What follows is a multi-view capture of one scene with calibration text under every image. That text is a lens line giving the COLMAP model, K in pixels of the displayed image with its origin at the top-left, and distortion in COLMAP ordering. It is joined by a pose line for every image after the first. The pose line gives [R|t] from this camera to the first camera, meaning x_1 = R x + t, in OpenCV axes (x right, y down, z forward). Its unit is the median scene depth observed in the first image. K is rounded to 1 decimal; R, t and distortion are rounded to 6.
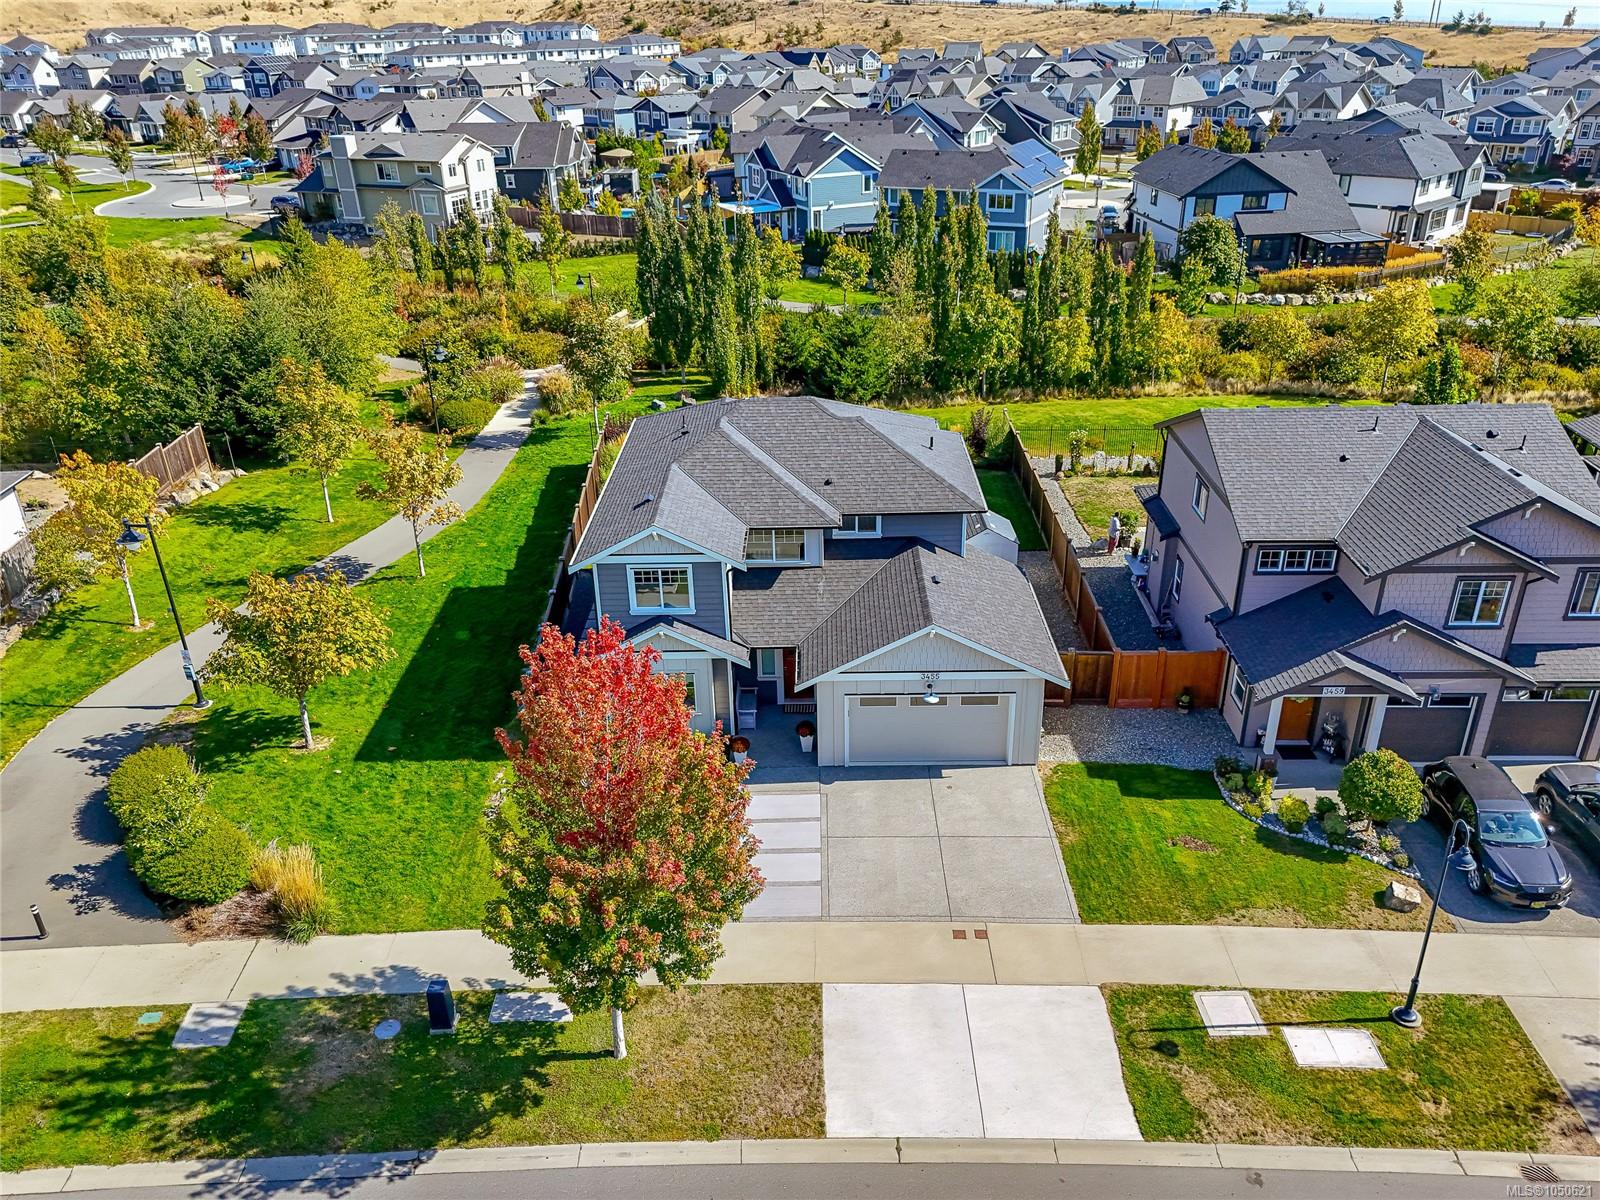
lens RADIAL K [[1178.2, 0, 803.5], [0, 1178.2, 603.9], [0, 0, 1]] dist [0.066205, -0.054400]
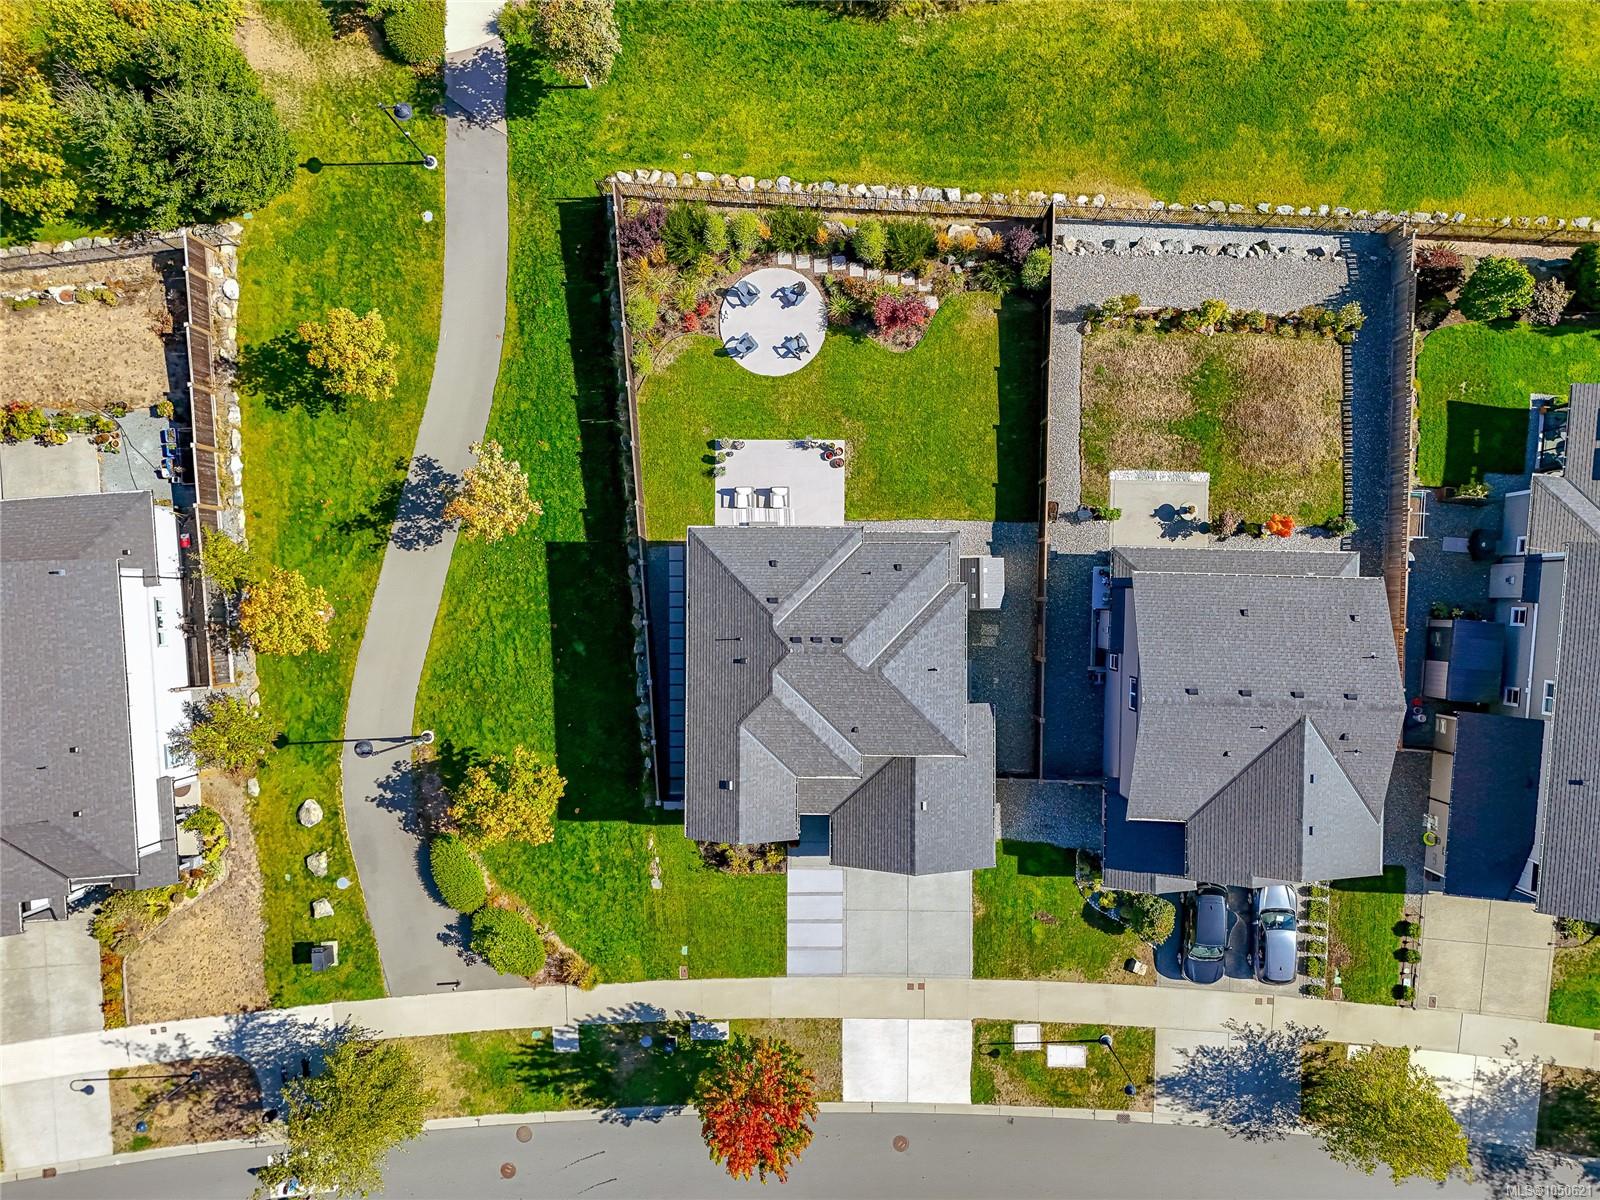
lens RADIAL K [[1162.8, 0, 800.0], [0, 1162.8, 600.0], [0, 0, 1]] dist [0.107523, -0.144459]
pose [[0.999992, -0.003279, -0.002407, -0.038904], [0.003609, 0.442308, 0.896856, -1.407272], [-0.001876, -0.896857, 0.442316, 0.545582]]
